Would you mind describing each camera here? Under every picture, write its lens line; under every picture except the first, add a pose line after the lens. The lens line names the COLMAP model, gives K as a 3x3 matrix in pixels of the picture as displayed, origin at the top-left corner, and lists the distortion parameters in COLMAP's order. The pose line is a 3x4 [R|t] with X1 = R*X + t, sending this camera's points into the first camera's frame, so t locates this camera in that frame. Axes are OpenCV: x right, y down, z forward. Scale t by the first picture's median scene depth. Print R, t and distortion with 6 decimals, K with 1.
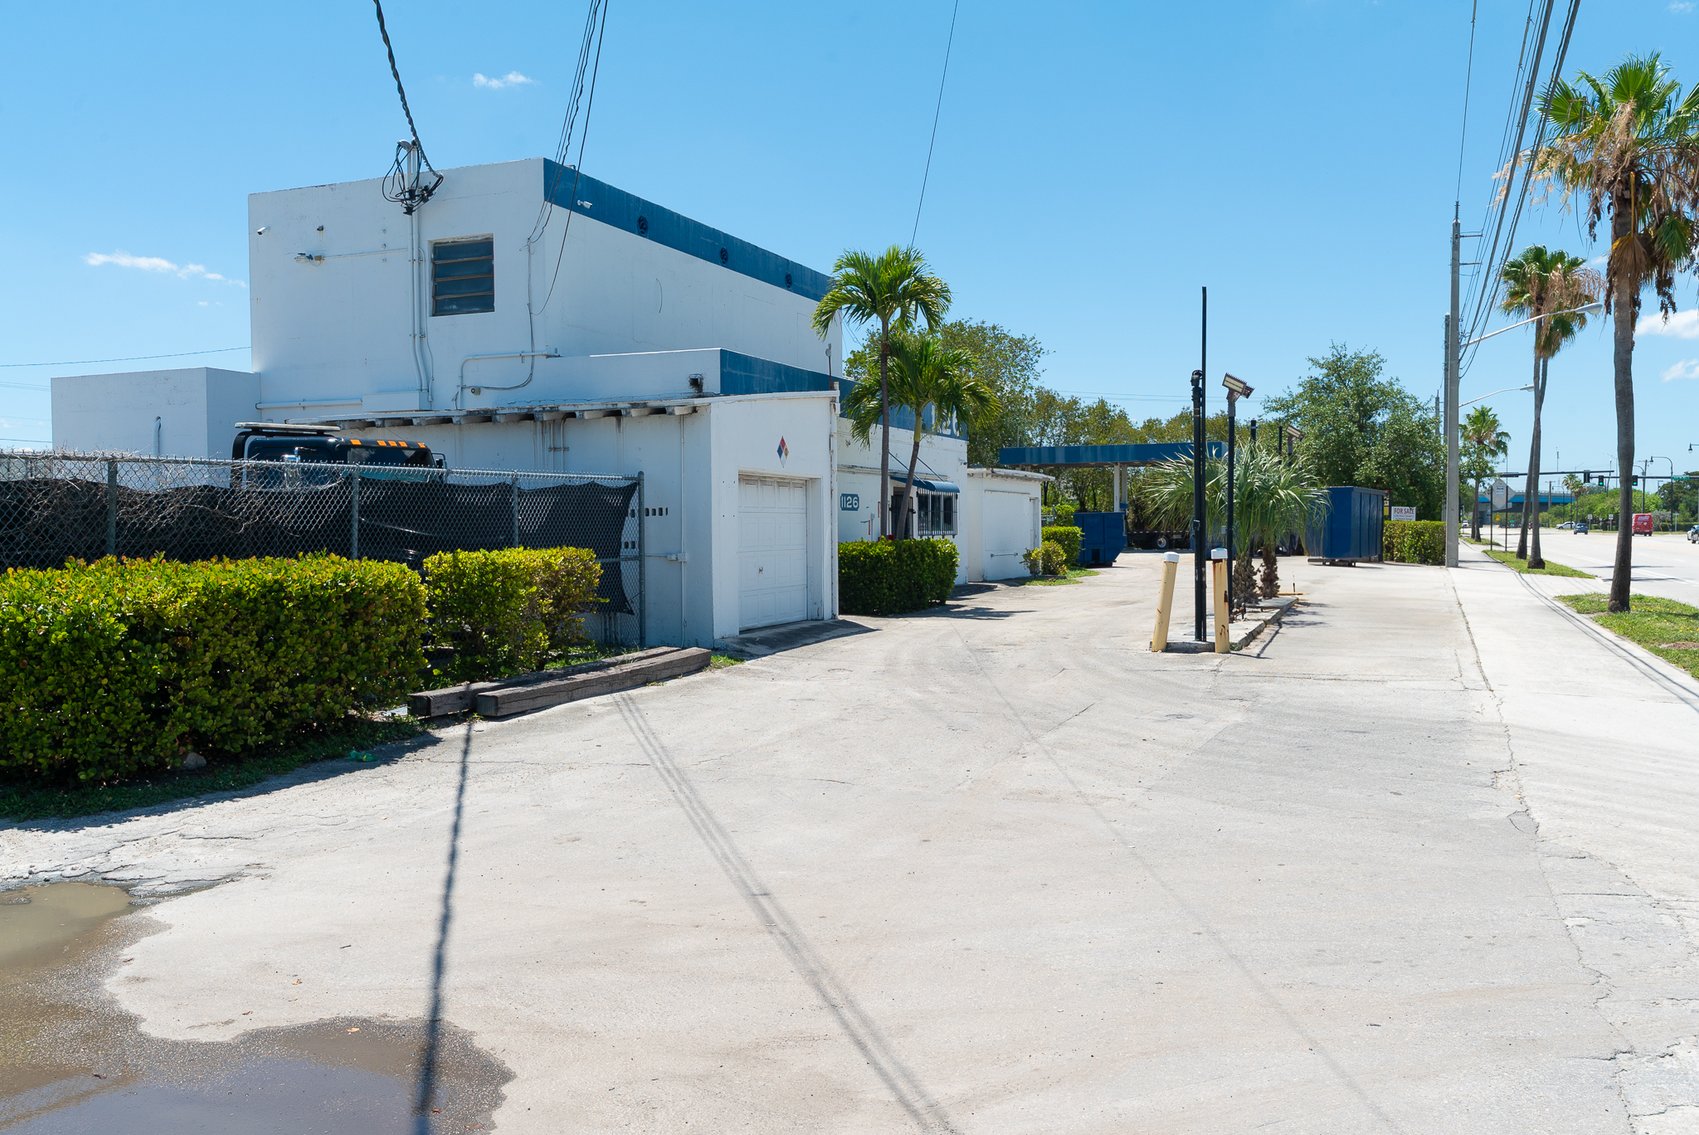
lens RADIAL K [[1395.9, 0, 849.5], [0, 1395.9, 567.5], [0, 0, 1]] dist [-0.006272, -0.002606]
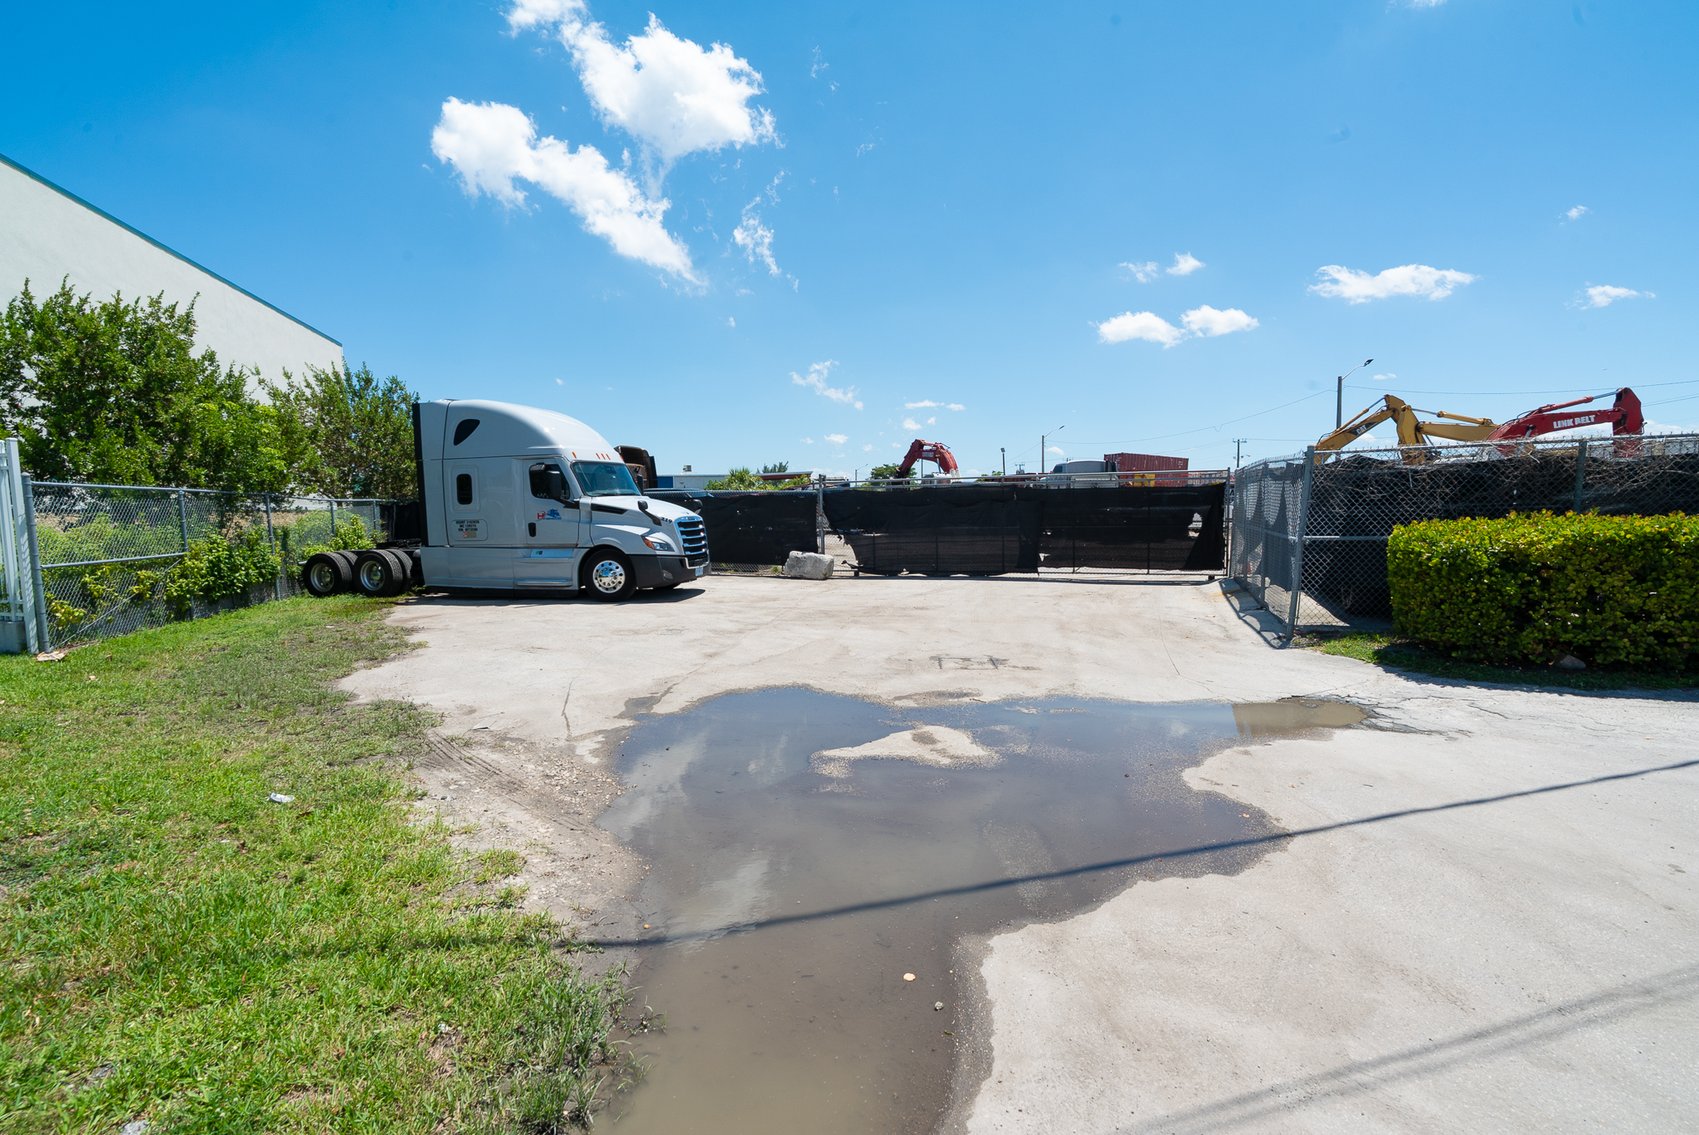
lens RADIAL K [[769.5, 0, 849.5], [0, 769.5, 567.5], [0, 0, 1]] dist [-0.001997, 0.000313]
pose [[0.023384, 0.085130, -0.996095, 0.119532], [-0.013790, 0.996301, 0.084824, -0.003371], [0.999631, 0.011752, 0.024471, 0.134455]]
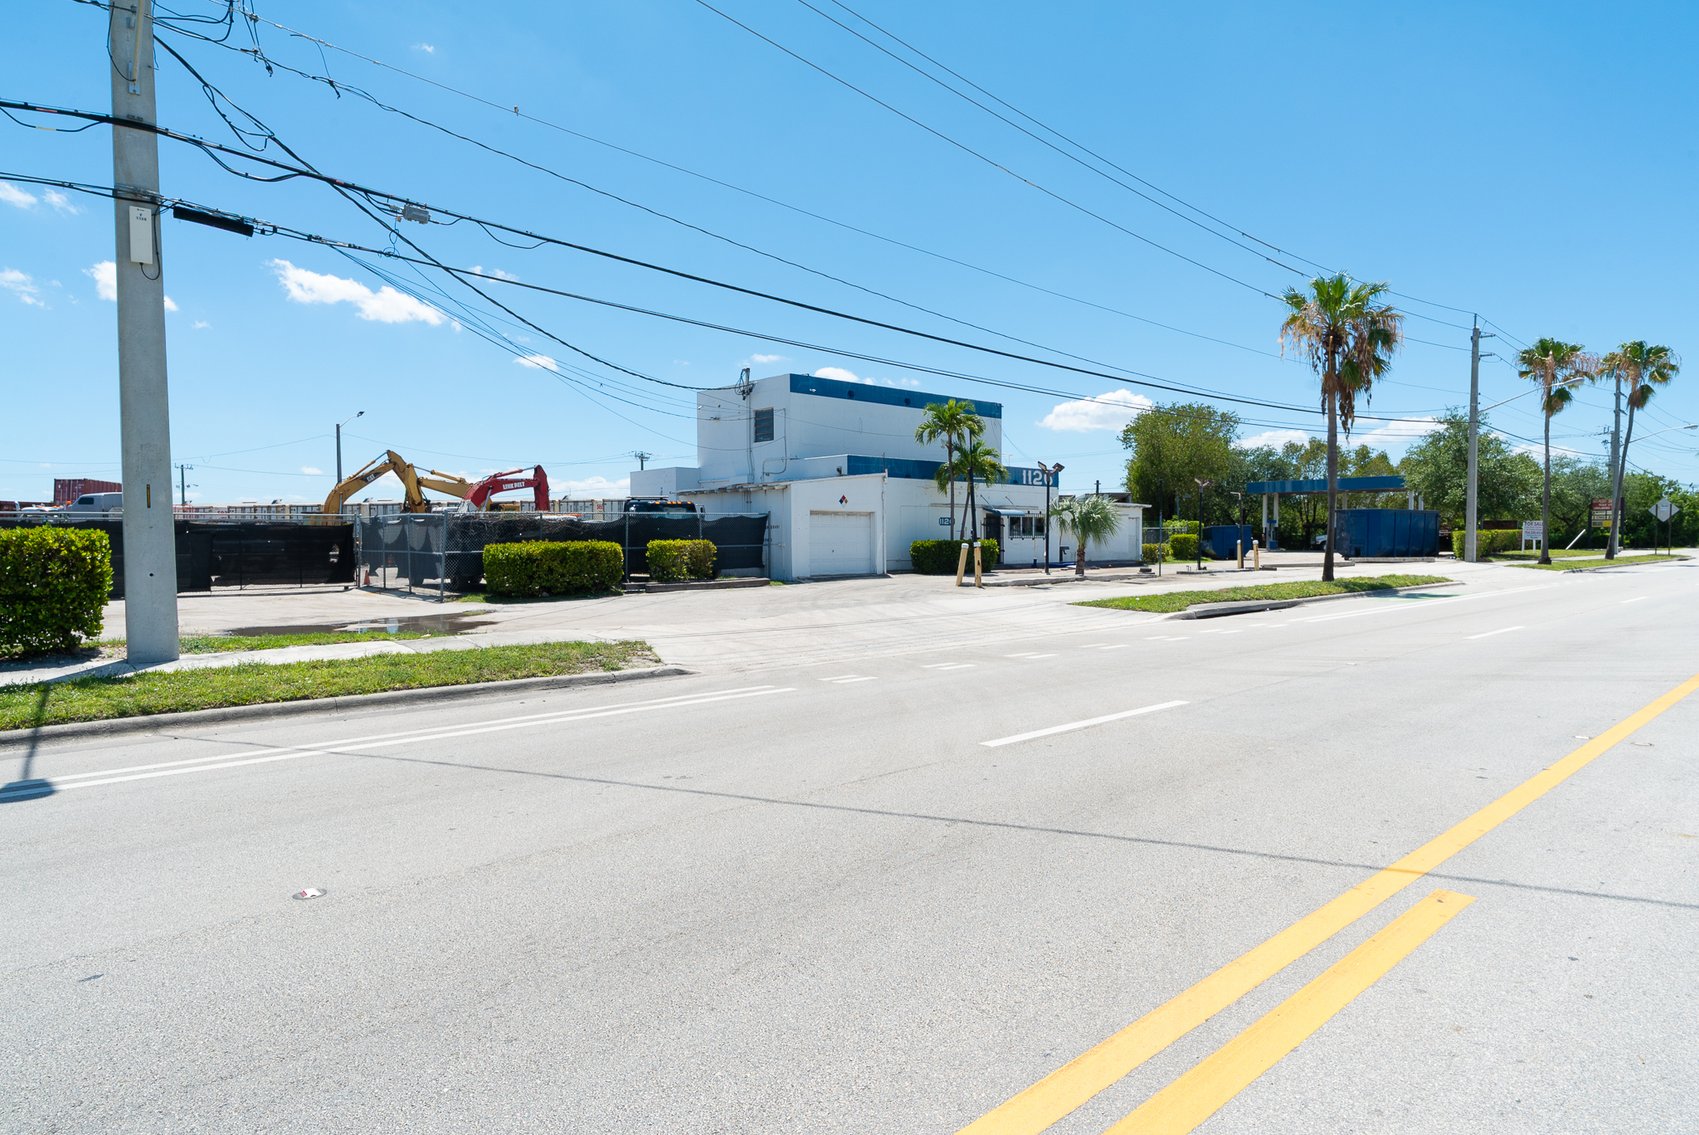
lens RADIAL K [[964.3, 0, 849.5], [0, 964.3, 567.5], [0, 0, 1]] dist [-0.004077, 0.000641]
pose [[0.903632, 0.016234, -0.428002, 0.661284], [-0.014239, 0.999868, 0.007864, 0.016444], [0.428073, -0.001012, 0.903744, -0.476398]]
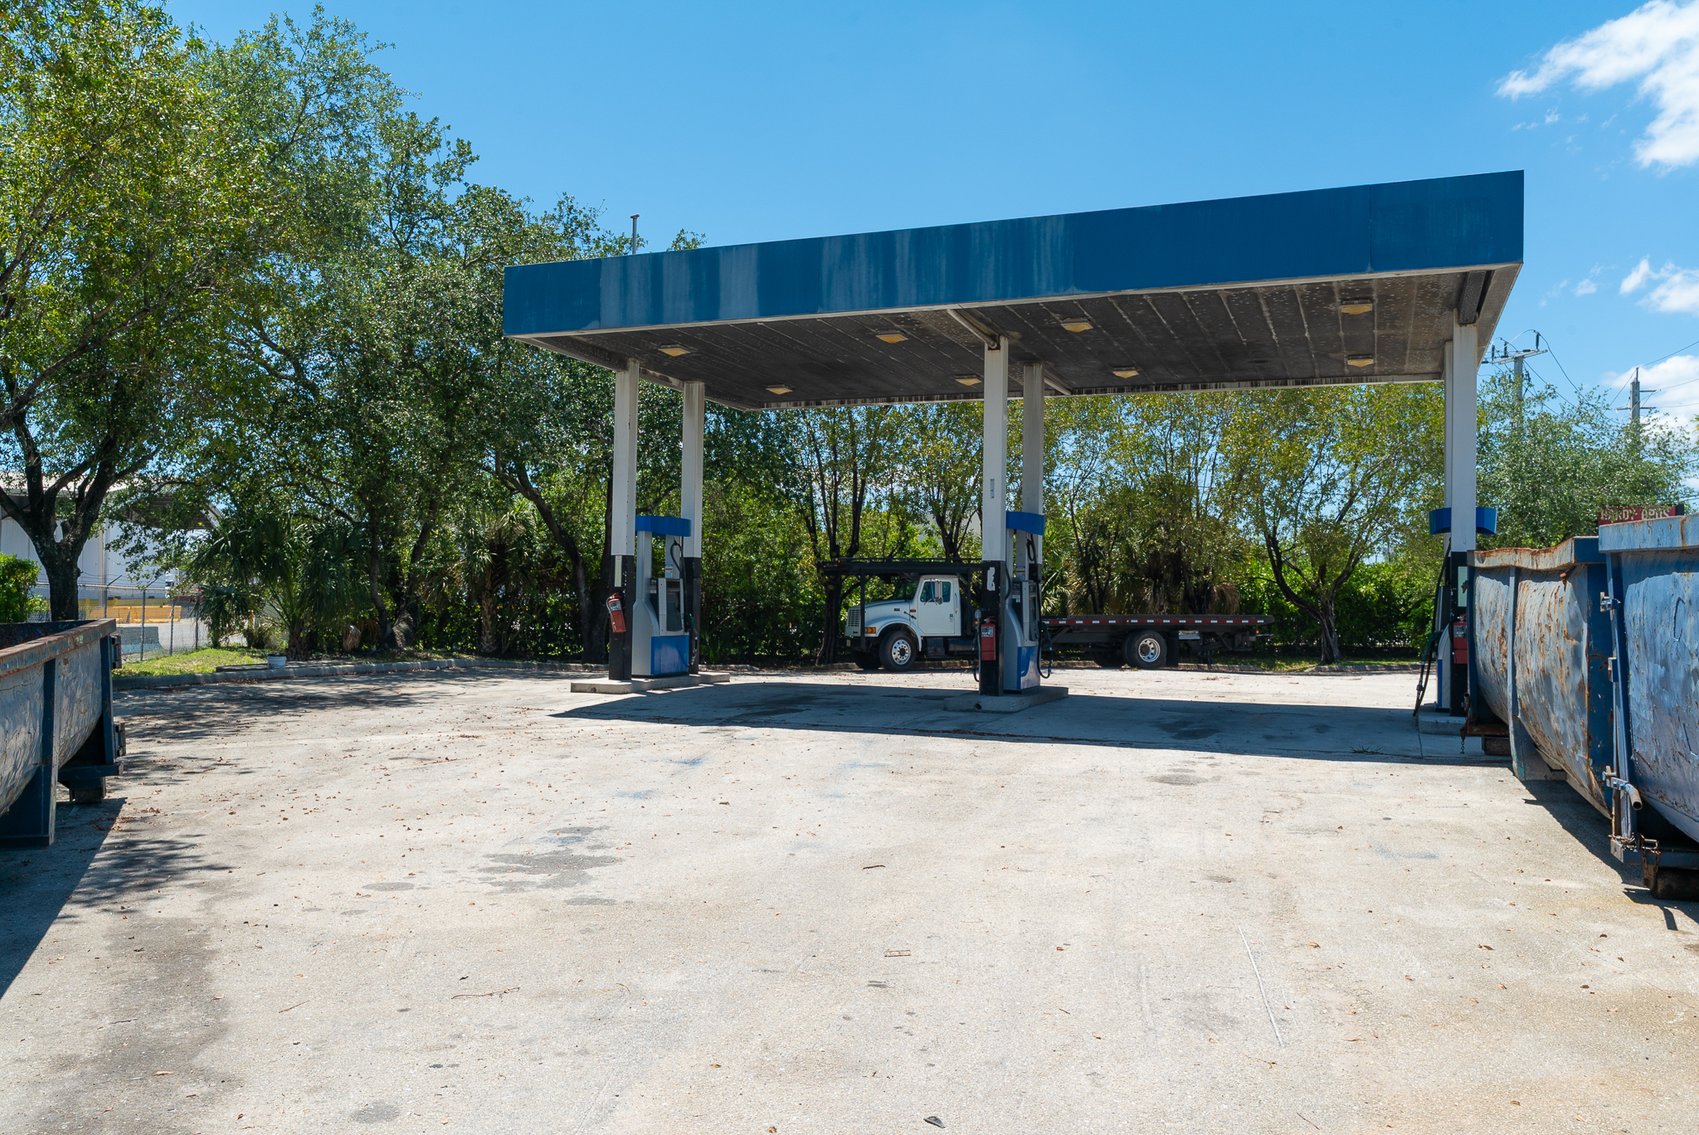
lens RADIAL K [[1368.1, 0, 849.5], [0, 1368.1, 567.5], [0, 0, 1]] dist [0.000185, -0.000001]
pose [[0.999669, 0.015167, 0.020757, 0.650854], [-0.014043, 0.998482, -0.053266, -0.090014], [-0.021534, 0.052957, 0.998365, 3.052995]]
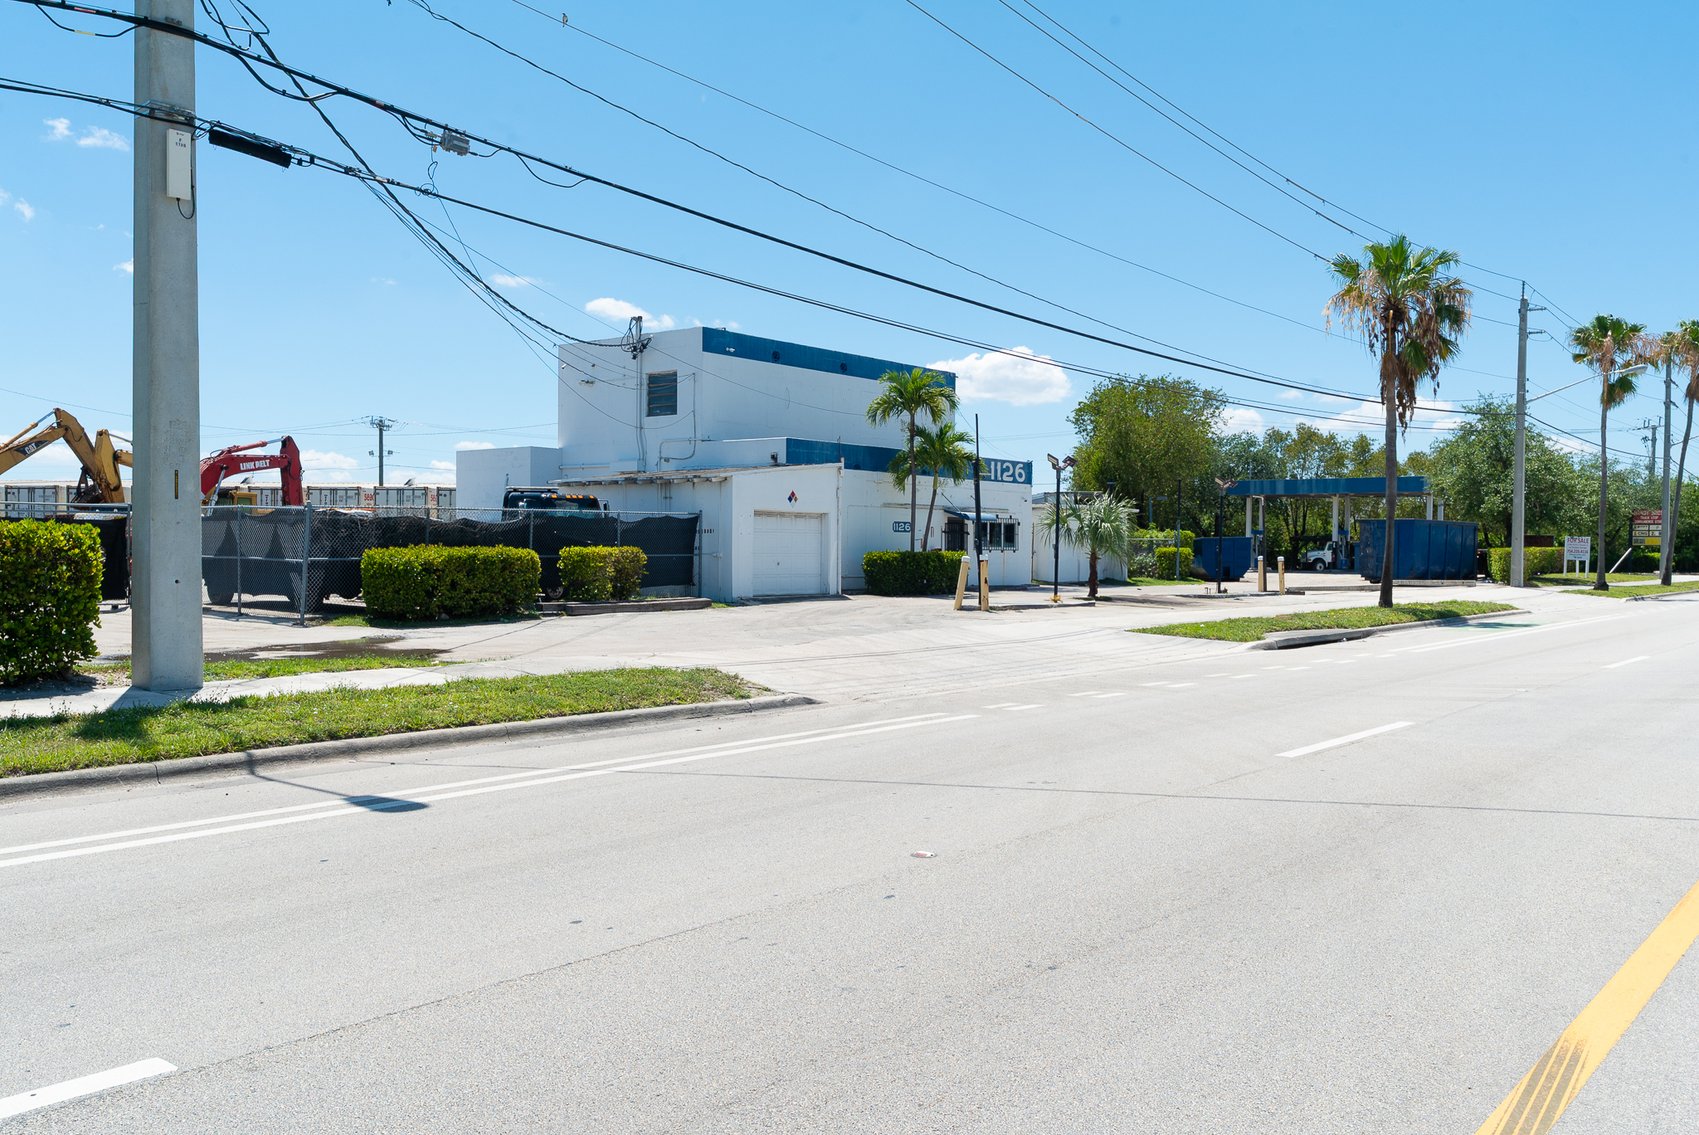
lens RADIAL K [[1378.2, 0, 849.5], [0, 1378.2, 567.5], [0, 0, 1]] dist [0.002810, 0.001701]
pose [[0.958427, 0.019905, -0.284644, 0.532270], [-0.024113, 0.999646, -0.011285, 0.024526], [0.284318, 0.017679, 0.958567, -0.694330]]
